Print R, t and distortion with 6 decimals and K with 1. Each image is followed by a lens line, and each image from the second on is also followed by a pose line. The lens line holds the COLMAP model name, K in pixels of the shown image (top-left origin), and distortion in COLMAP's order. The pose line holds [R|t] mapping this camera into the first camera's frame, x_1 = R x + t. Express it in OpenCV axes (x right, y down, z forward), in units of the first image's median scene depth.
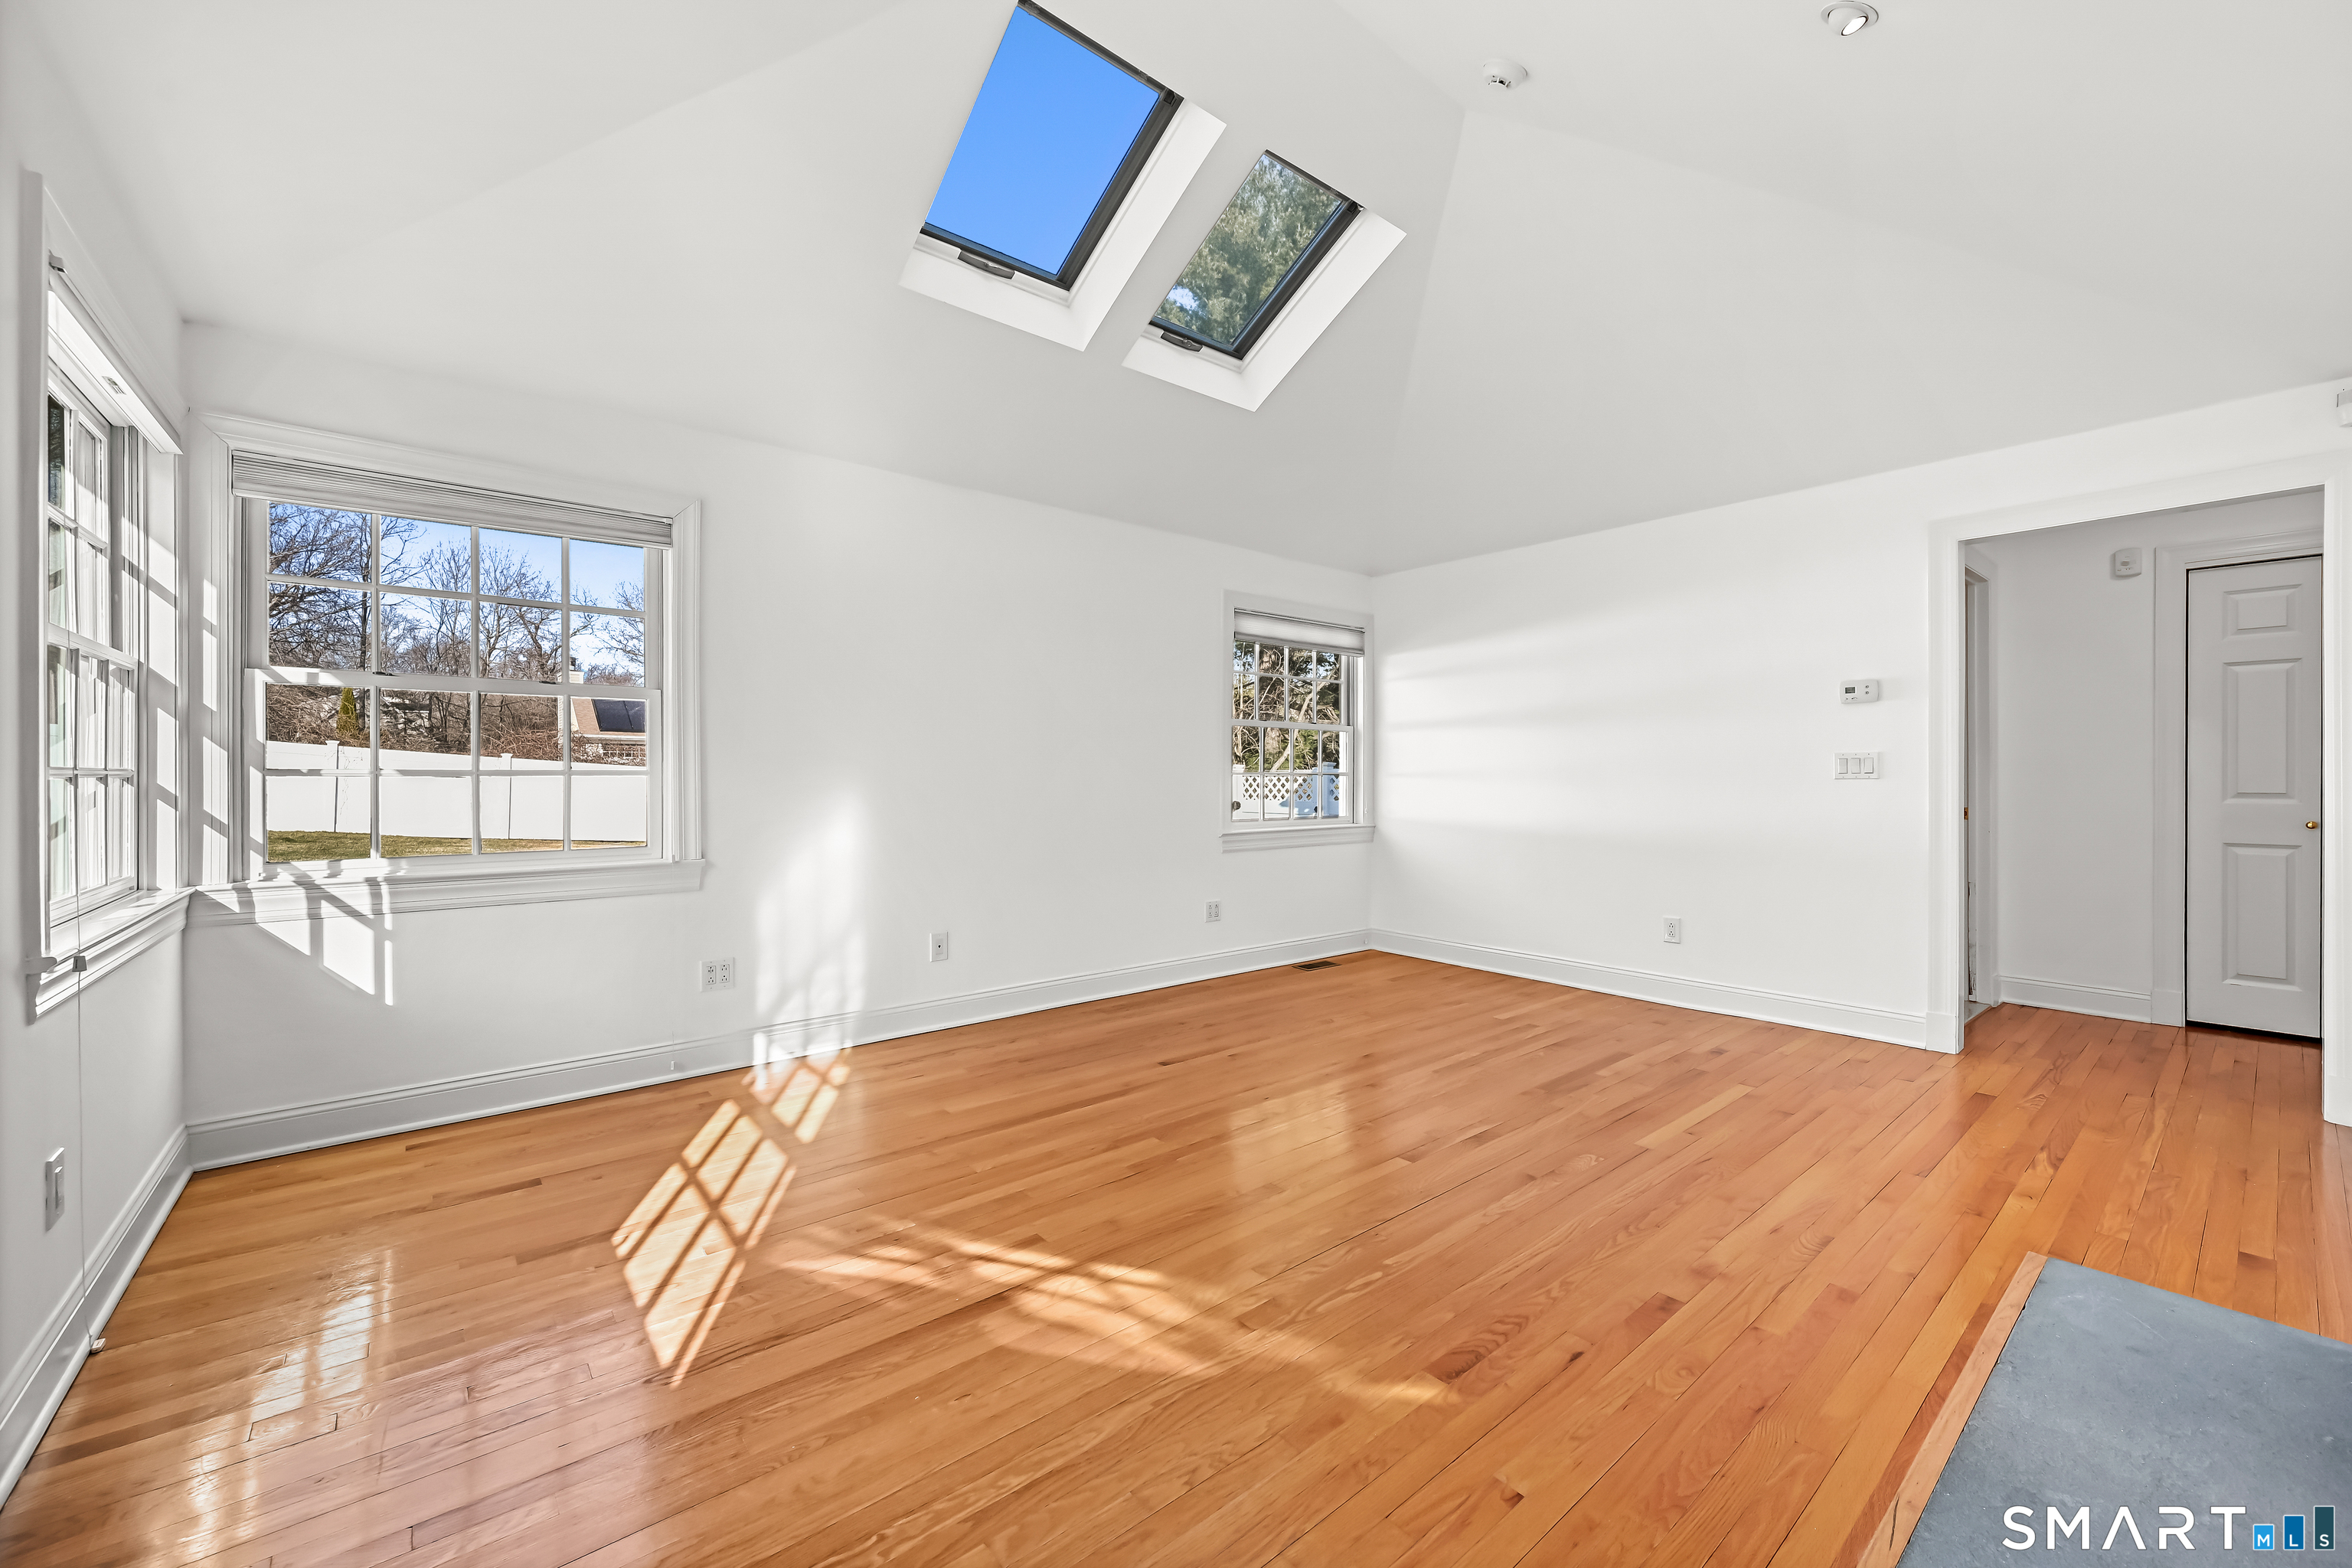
lens RADIAL K [[916.8, 0, 1176.0], [0, 916.8, 784.0], [0, 0, 1]] dist [-0.001143, 0.000027]
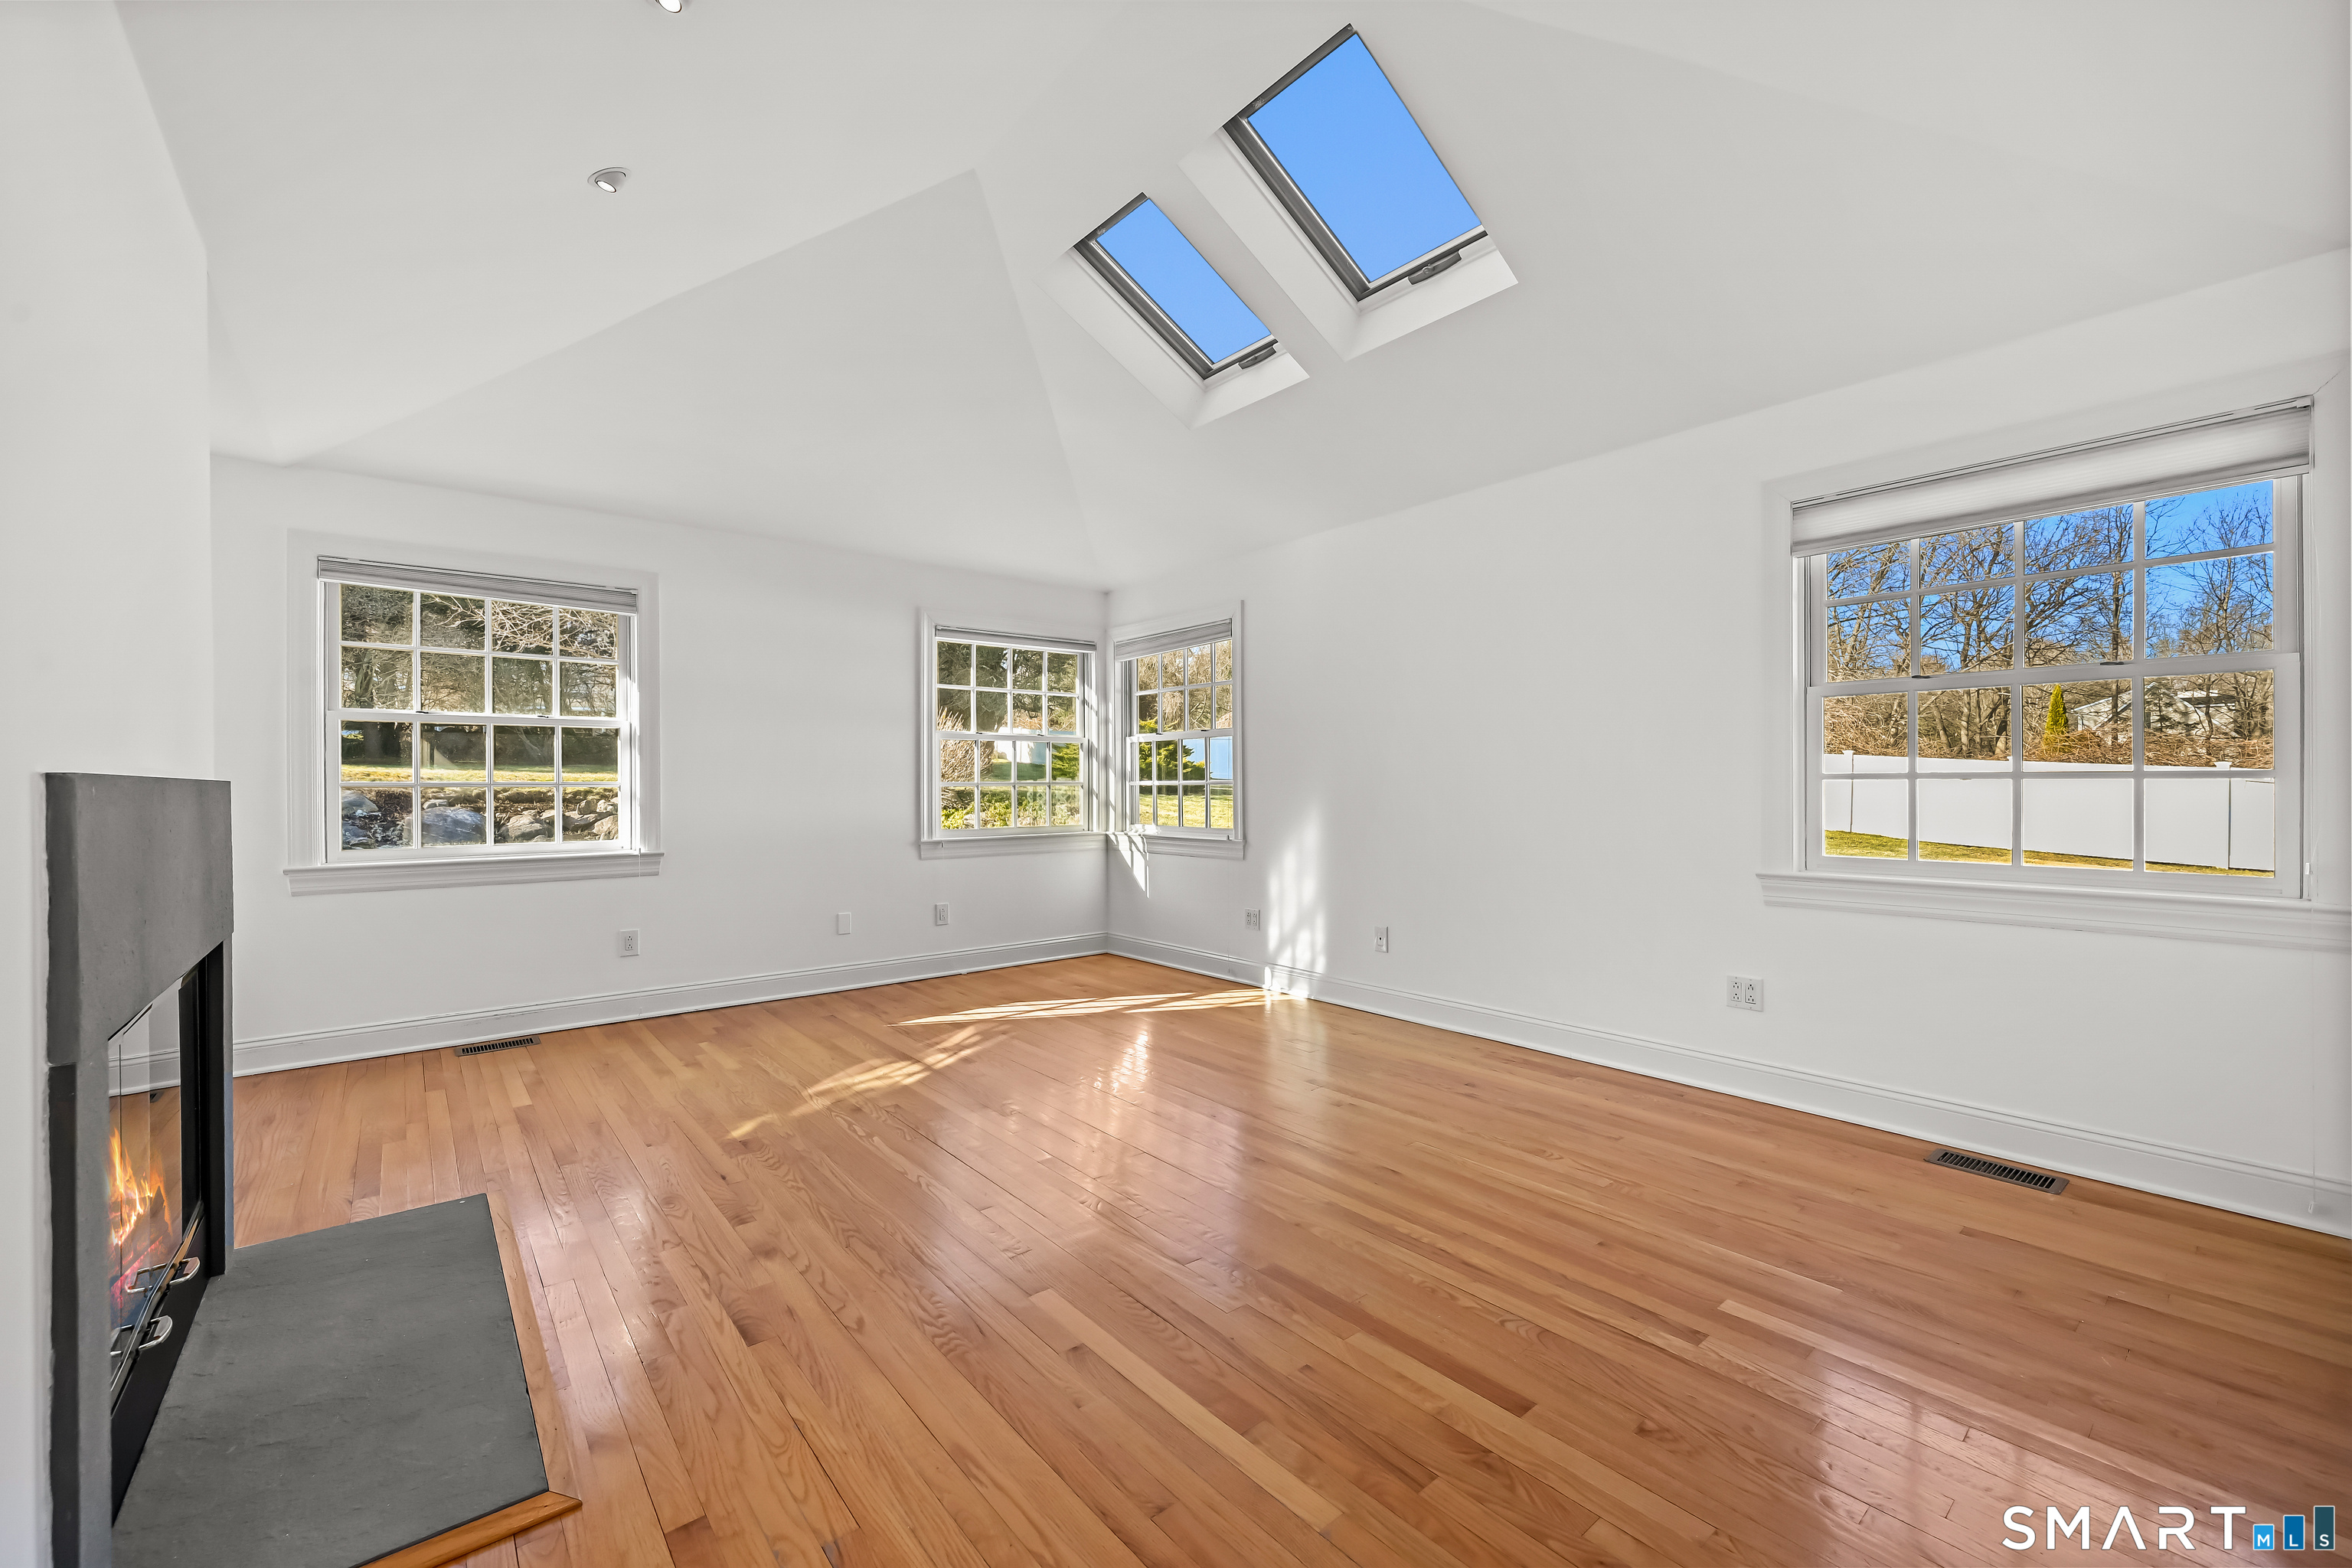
lens RADIAL K [[909.5, 0, 1176.0], [0, 909.5, 784.0], [0, 0, 1]] dist [-0.008483, -0.000022]
pose [[0.013986, -0.000523, -0.999902, 1.175466], [-0.001532, 0.999999, -0.000544, -0.010240], [0.999901, 0.001540, 0.013985, 1.047487]]
